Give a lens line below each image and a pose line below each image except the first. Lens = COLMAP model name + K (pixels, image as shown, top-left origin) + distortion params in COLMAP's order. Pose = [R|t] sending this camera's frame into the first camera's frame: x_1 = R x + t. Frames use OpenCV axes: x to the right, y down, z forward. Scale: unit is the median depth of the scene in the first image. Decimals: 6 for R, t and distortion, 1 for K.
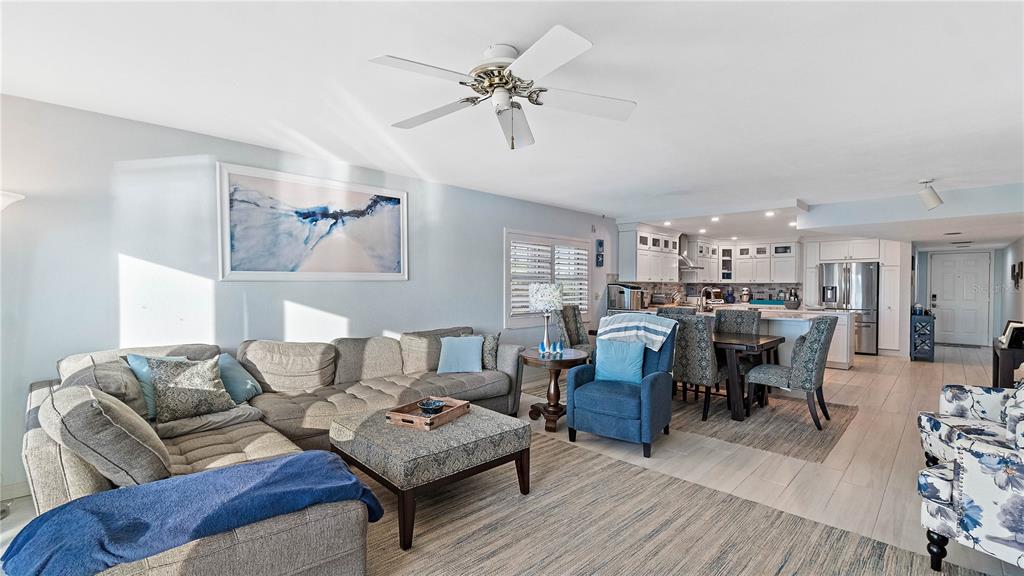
lens RADIAL K [[440.2, 0, 510.6], [0, 440.2, 291.5], [0, 0, 1]] dist [-0.000951, -0.000704]
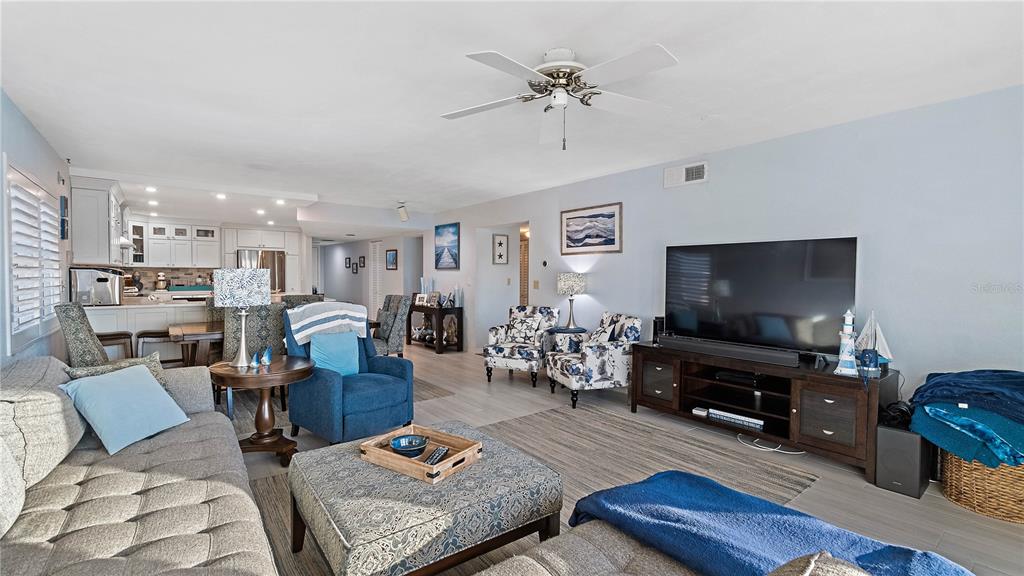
lens RADIAL K [[446.8, 0, 497.8], [0, 446.8, 283.6], [0, 0, 1]] dist [-0.001023, -0.000184]
pose [[0.145350, -0.025478, 0.989052, -0.290091], [0.007445, 0.999668, 0.024657, -0.004535], [-0.989352, 0.003780, 0.145491, 0.256199]]
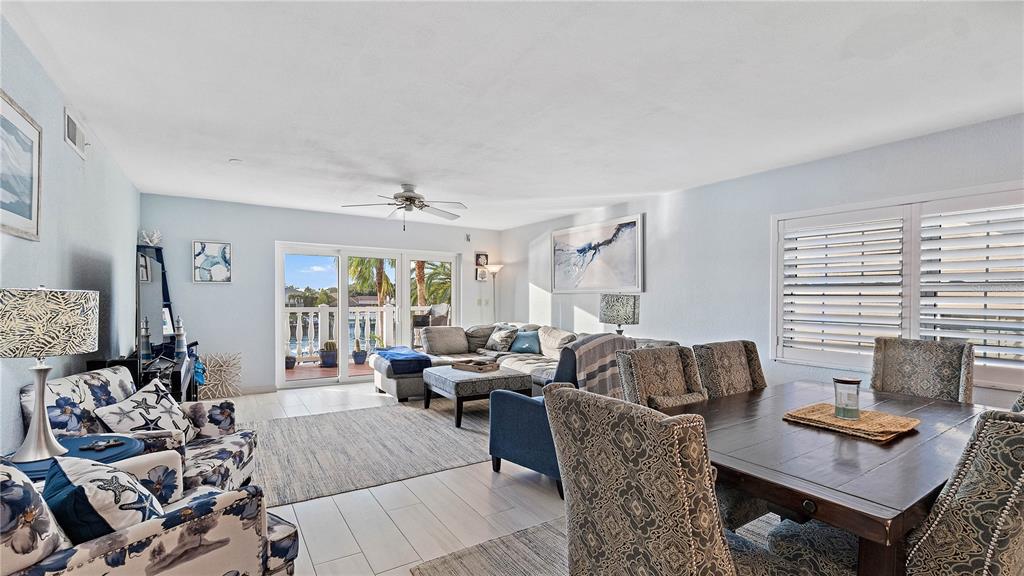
lens RADIAL K [[455.7, 0, 513.7], [0, 455.7, 309.3], [0, 0, 1]] dist [-0.000519, -0.000395]
pose [[-0.209455, 0.019011, -0.977633, 0.518820], [-0.027799, 0.999291, 0.025388, -0.001713], [0.977423, 0.032495, -0.208778, 0.503002]]
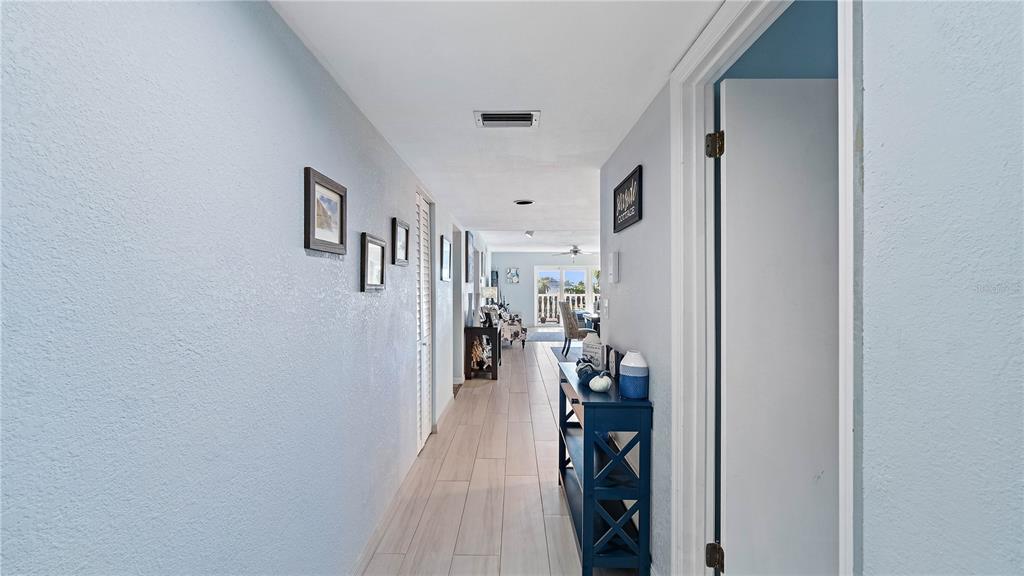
lens RADIAL K [[440.2, 0, 510.6], [0, 440.2, 291.5], [0, 0, 1]] dist [-0.000951, -0.000704]
pose [[-0.711854, -0.000018, -0.702327, 1.155929], [-0.014892, 0.999776, 0.015069, -0.006386], [0.702169, 0.021186, -0.711695, 1.132402]]
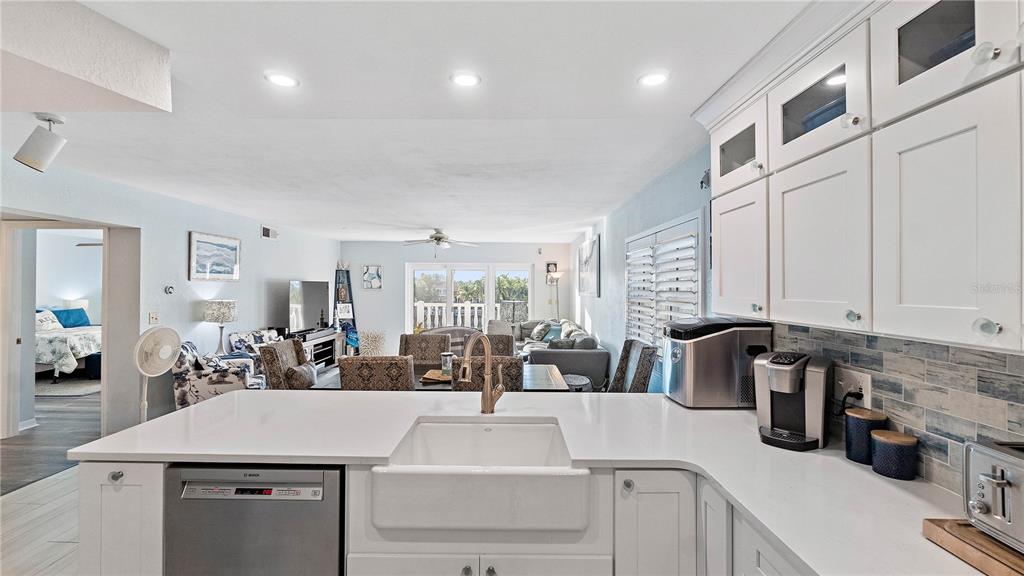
lens RADIAL K [[446.8, 0, 497.8], [0, 446.8, 283.6], [0, 0, 1]] dist [-0.001023, -0.000184]
pose [[-0.713728, -0.018414, -0.700181, 0.523961], [-0.024873, 0.999690, -0.000937, -0.032237], [0.699982, 0.016747, -0.713964, 0.964069]]
